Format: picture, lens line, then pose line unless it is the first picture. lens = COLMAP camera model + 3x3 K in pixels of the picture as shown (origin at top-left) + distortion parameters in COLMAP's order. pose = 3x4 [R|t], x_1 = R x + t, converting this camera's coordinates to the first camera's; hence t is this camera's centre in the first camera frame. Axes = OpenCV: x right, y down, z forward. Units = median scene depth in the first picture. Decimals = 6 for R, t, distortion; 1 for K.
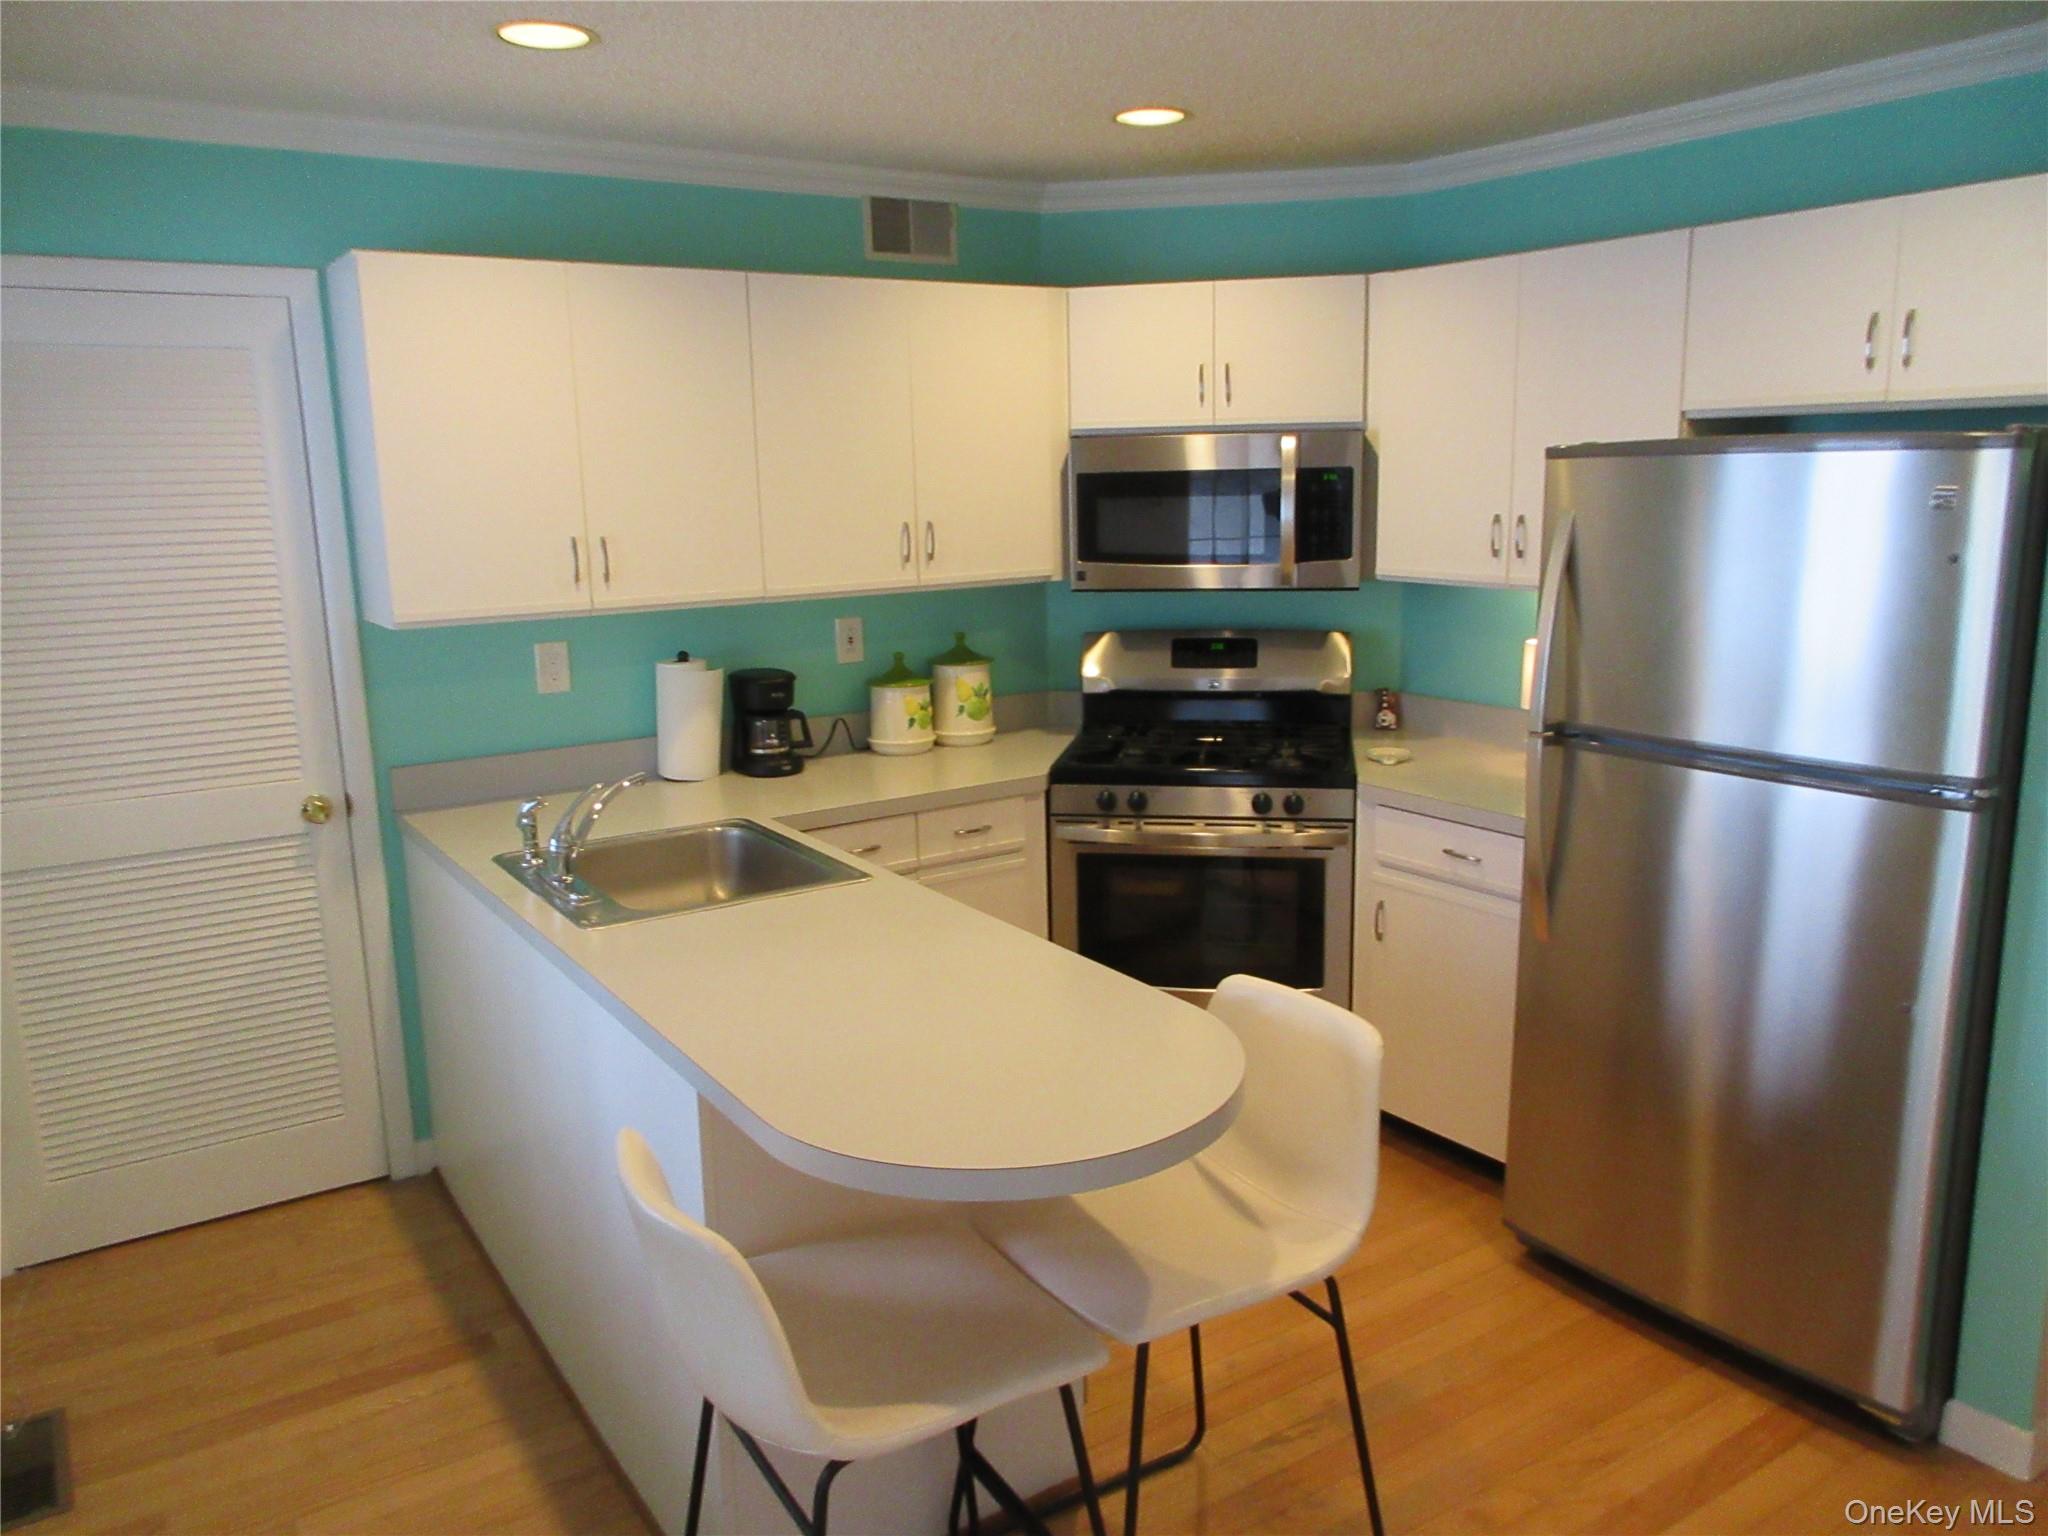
lens RADIAL K [[1503.6, 0, 1020.6], [0, 1503.6, 772.8], [0, 0, 1]] dist [-0.003614, -0.004176]
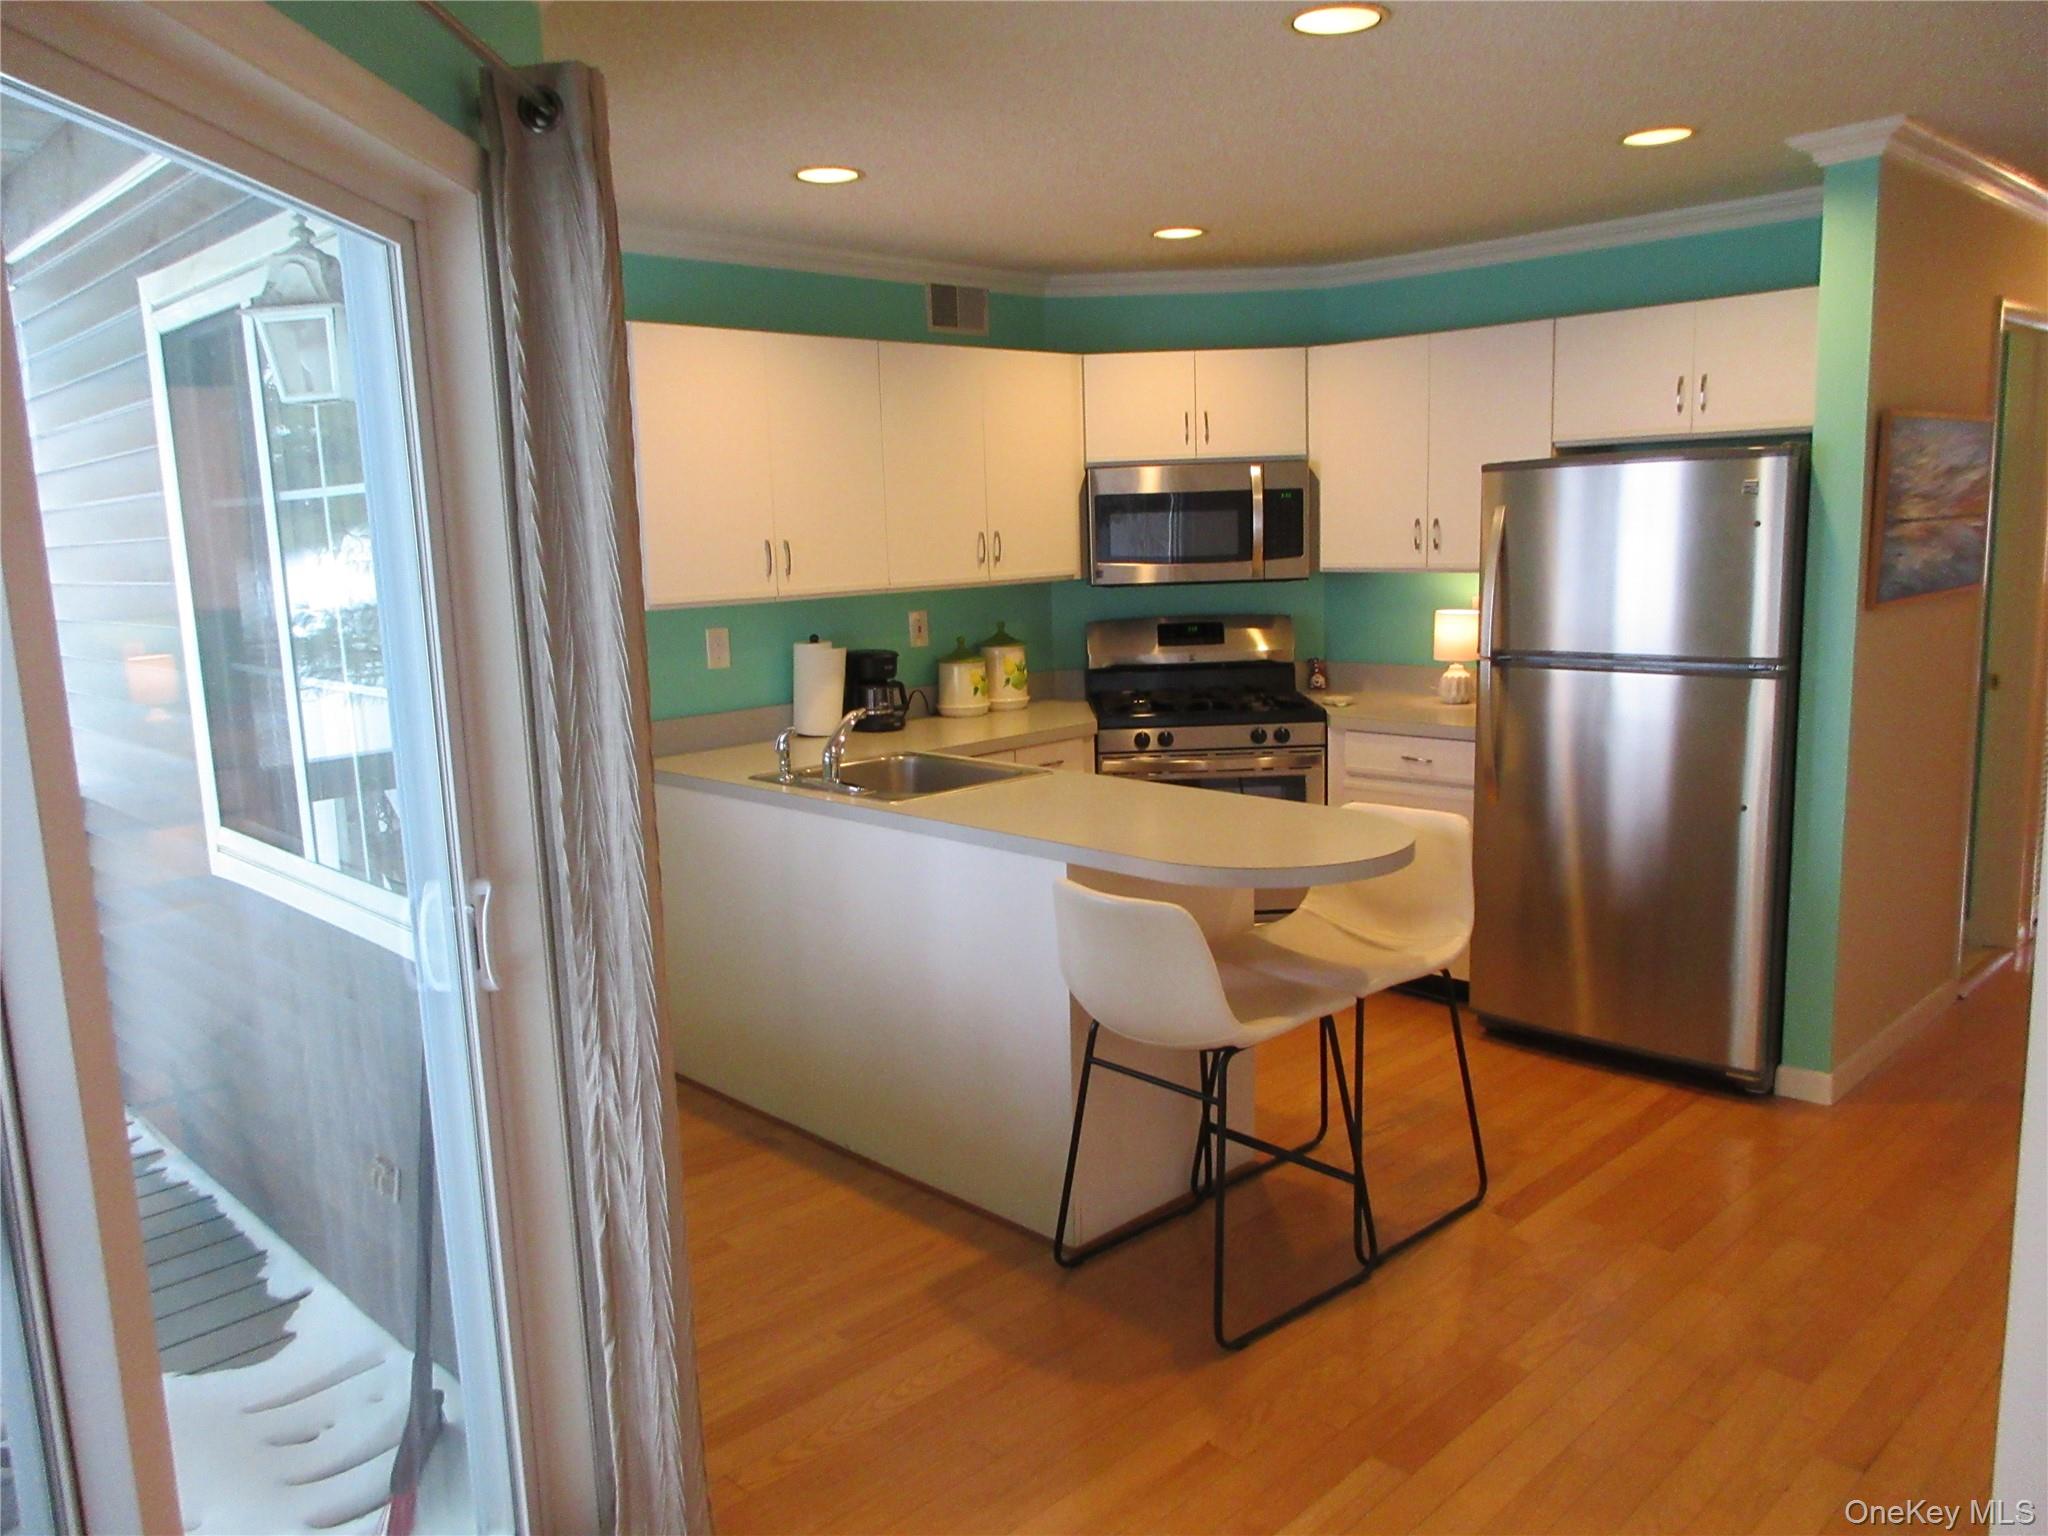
lens RADIAL K [[1503.6, 0, 1026.0], [0, 1503.6, 767.4], [0, 0, 1]] dist [-0.003614, -0.004176]
pose [[0.982374, -0.040809, 0.182418, -0.283157], [0.048616, 0.998074, -0.038535, 0.088079], [-0.180494, 0.046724, 0.982466, -0.272929]]
